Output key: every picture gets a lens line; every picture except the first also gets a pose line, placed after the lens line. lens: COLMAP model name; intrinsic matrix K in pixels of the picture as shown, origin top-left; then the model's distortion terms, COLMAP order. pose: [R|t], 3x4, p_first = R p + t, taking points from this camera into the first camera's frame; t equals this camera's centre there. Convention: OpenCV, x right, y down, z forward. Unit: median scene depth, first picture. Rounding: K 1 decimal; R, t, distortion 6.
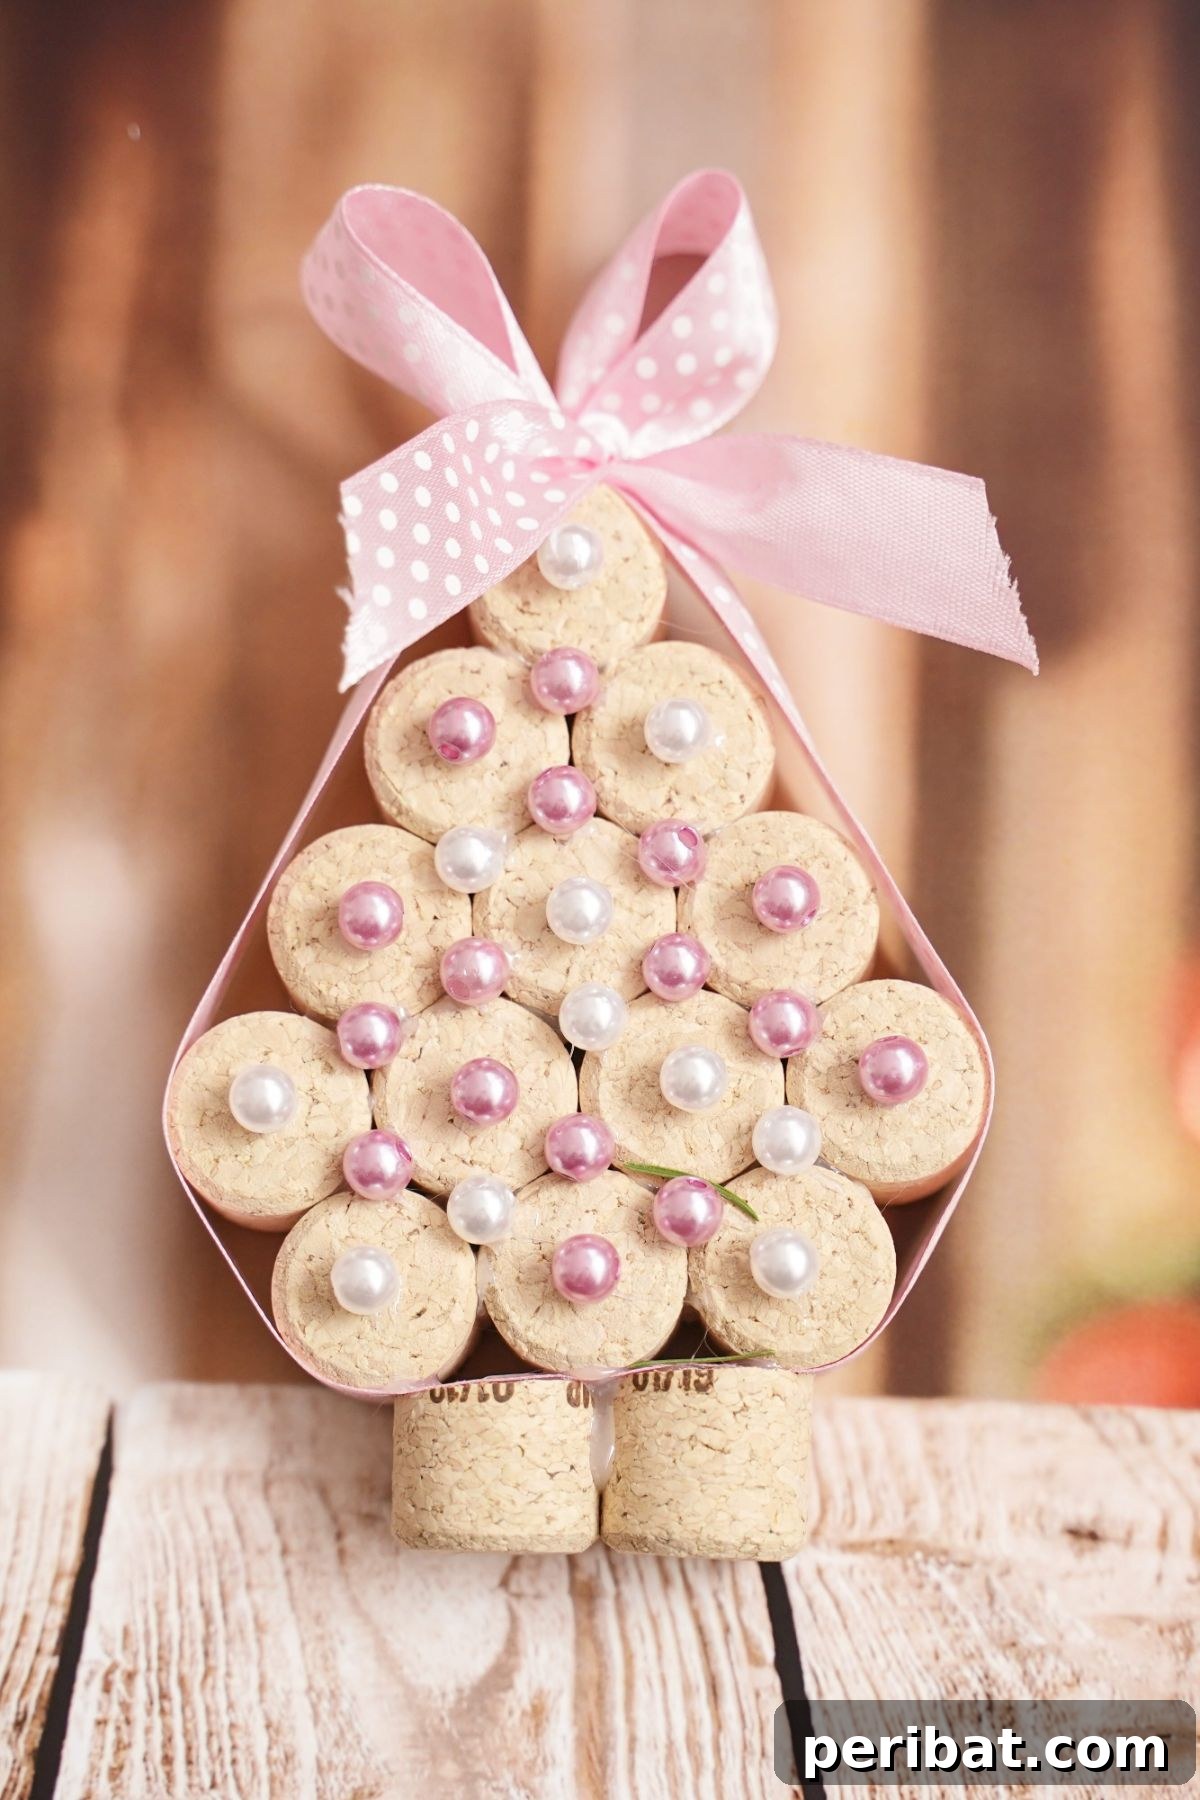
lens RADIAL K [[3529.4, 0, 709.5], [0, 3529.4, 1059.5], [0, 0, 1]] dist [0.098621, 0.000000]
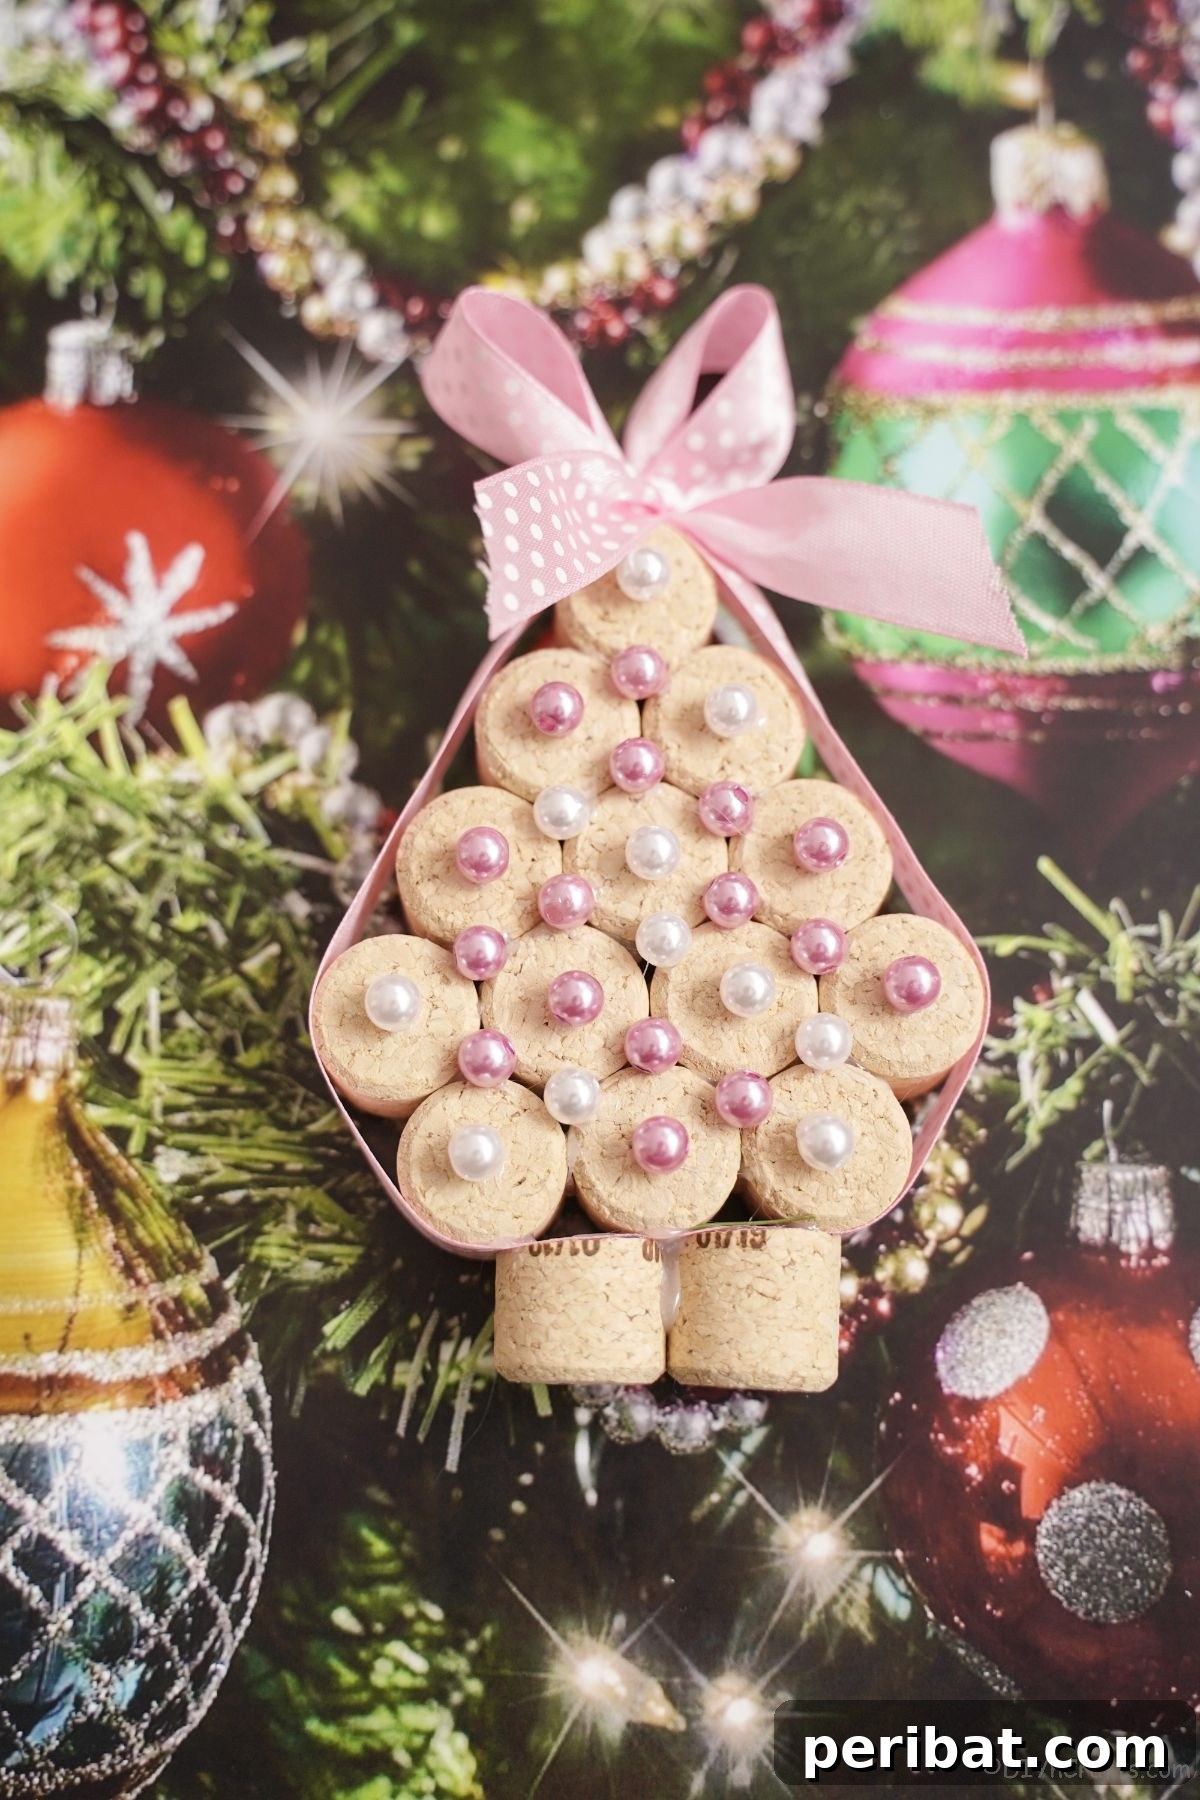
lens RADIAL K [[2010.6, 0, 578.4], [0, 2010.6, 956.0], [0, 0, 1]] dist [-0.015592, 0.000000]
pose [[0.999878, 0.009092, 0.012694, -0.071062], [-0.008118, 0.997163, -0.074830, 0.045837], [-0.013339, 0.074718, 0.997115, 0.308382]]
